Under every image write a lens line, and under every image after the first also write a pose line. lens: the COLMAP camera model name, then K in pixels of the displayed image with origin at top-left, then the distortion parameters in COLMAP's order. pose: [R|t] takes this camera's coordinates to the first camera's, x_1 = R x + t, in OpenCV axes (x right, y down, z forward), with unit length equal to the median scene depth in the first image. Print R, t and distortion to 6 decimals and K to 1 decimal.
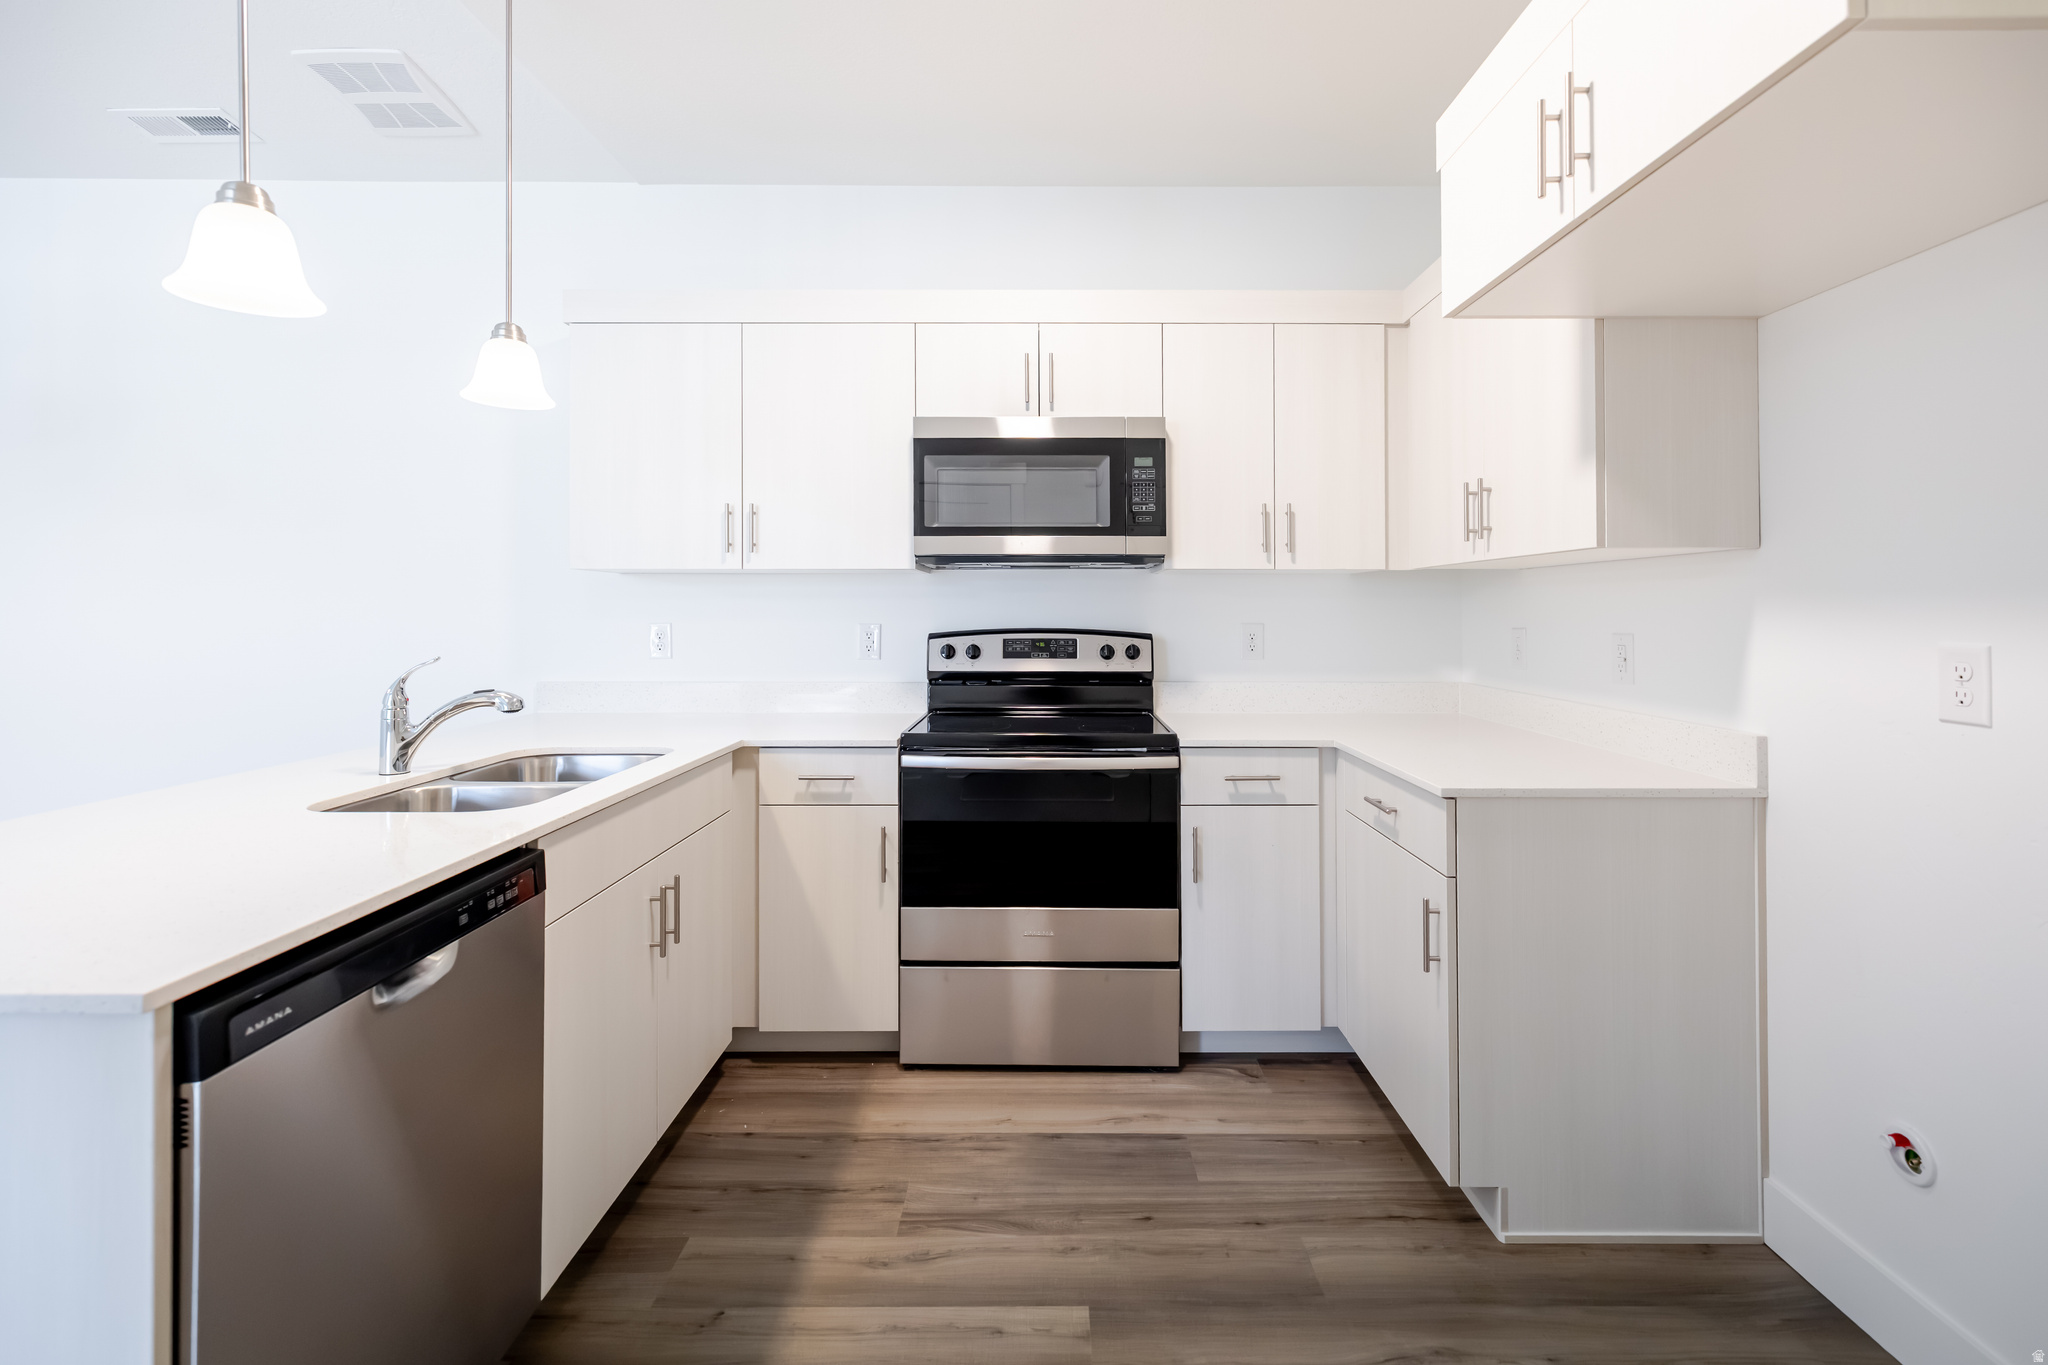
lens RADIAL K [[908.4, 0, 1045.1], [0, 908.4, 650.9], [0, 0, 1]] dist [0.020891, -0.000085]
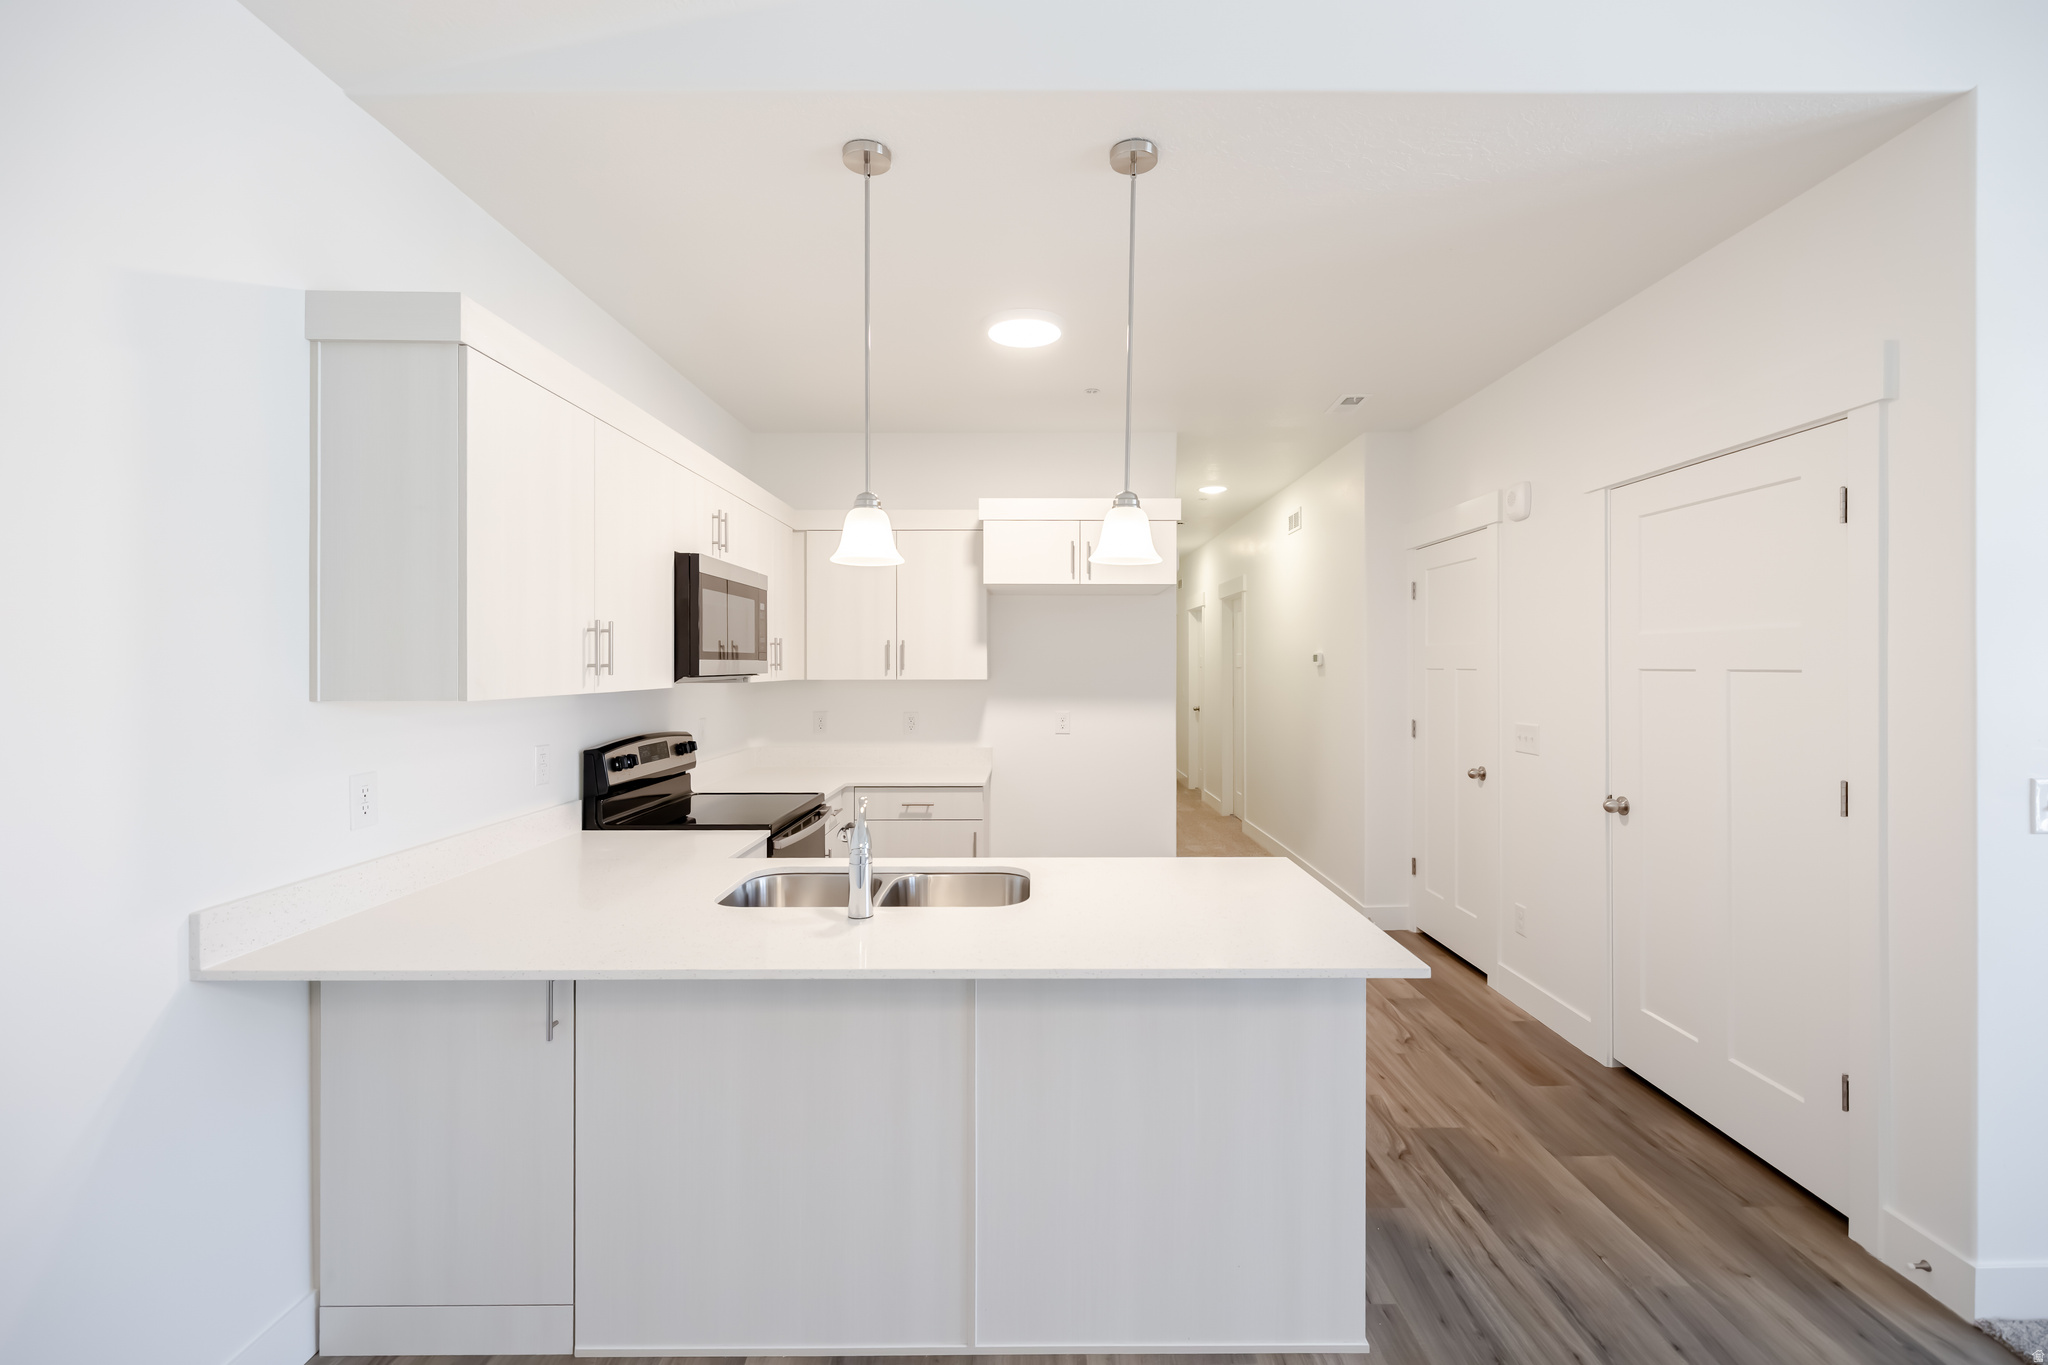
lens RADIAL K [[873.9, 0, 1024.0], [0, 873.9, 682.5], [0, 0, 1]] dist [0.000157, -0.000011]
pose [[0.016363, -0.022044, 0.999623, -1.181145], [0.043687, 0.998818, 0.021312, -0.100330], [-0.998911, 0.043322, 0.017307, 0.563352]]
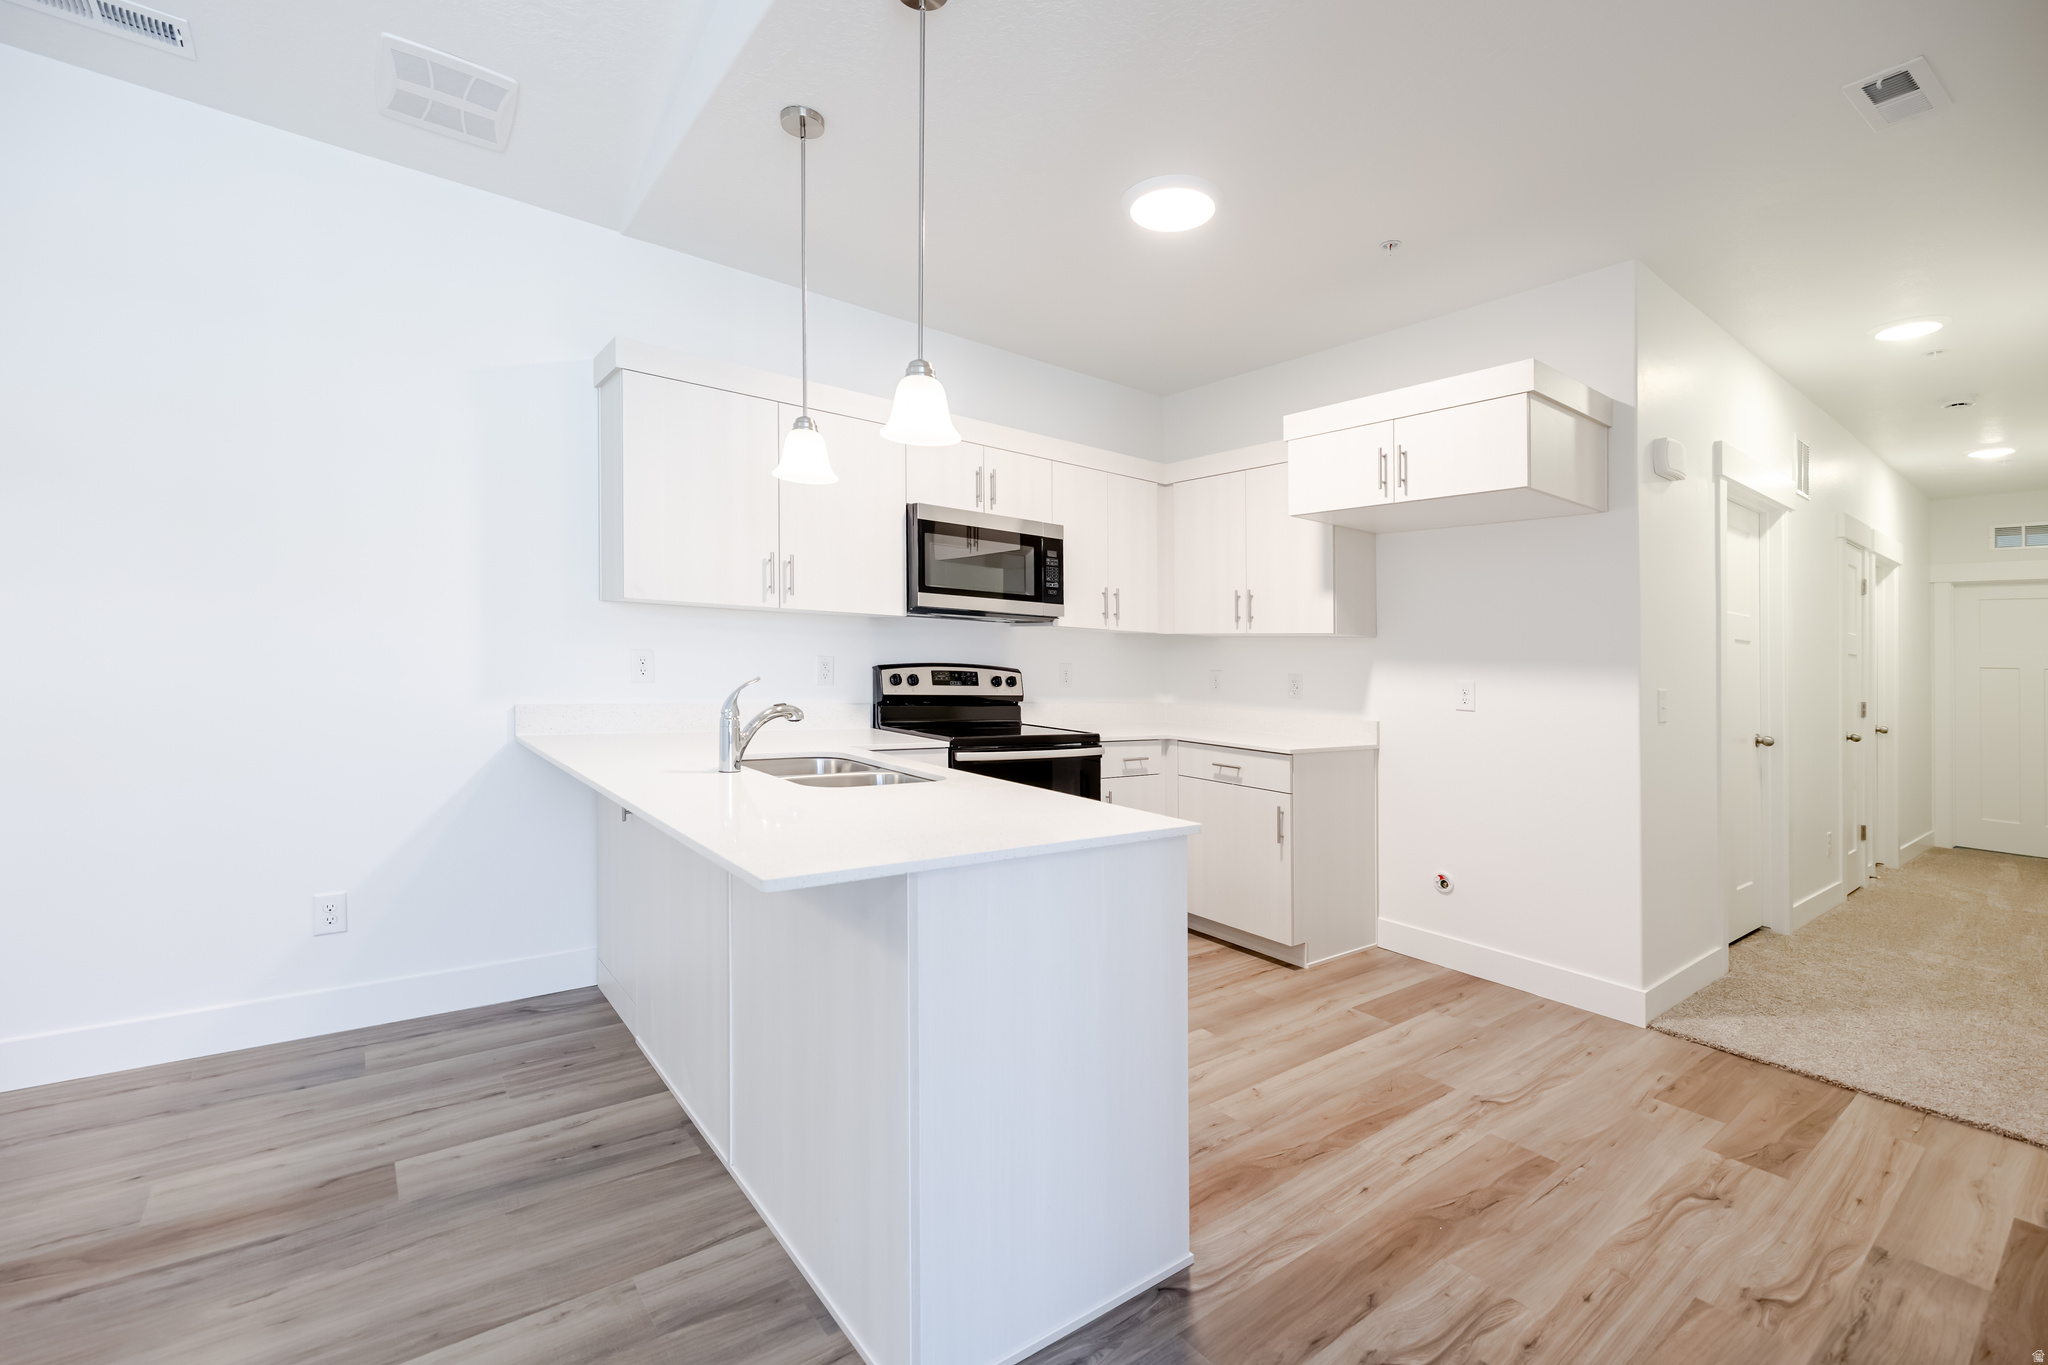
lens RADIAL K [[873.1, 0, 1038.0], [0, 873.1, 683.8], [0, 0, 1]] dist [-0.000753, -0.000045]
pose [[0.795600, 0.010699, 0.605728, -0.759161], [-0.008582, 0.999943, -0.006390, 0.014222], [-0.605761, -0.000115, 0.795646, -0.123763]]
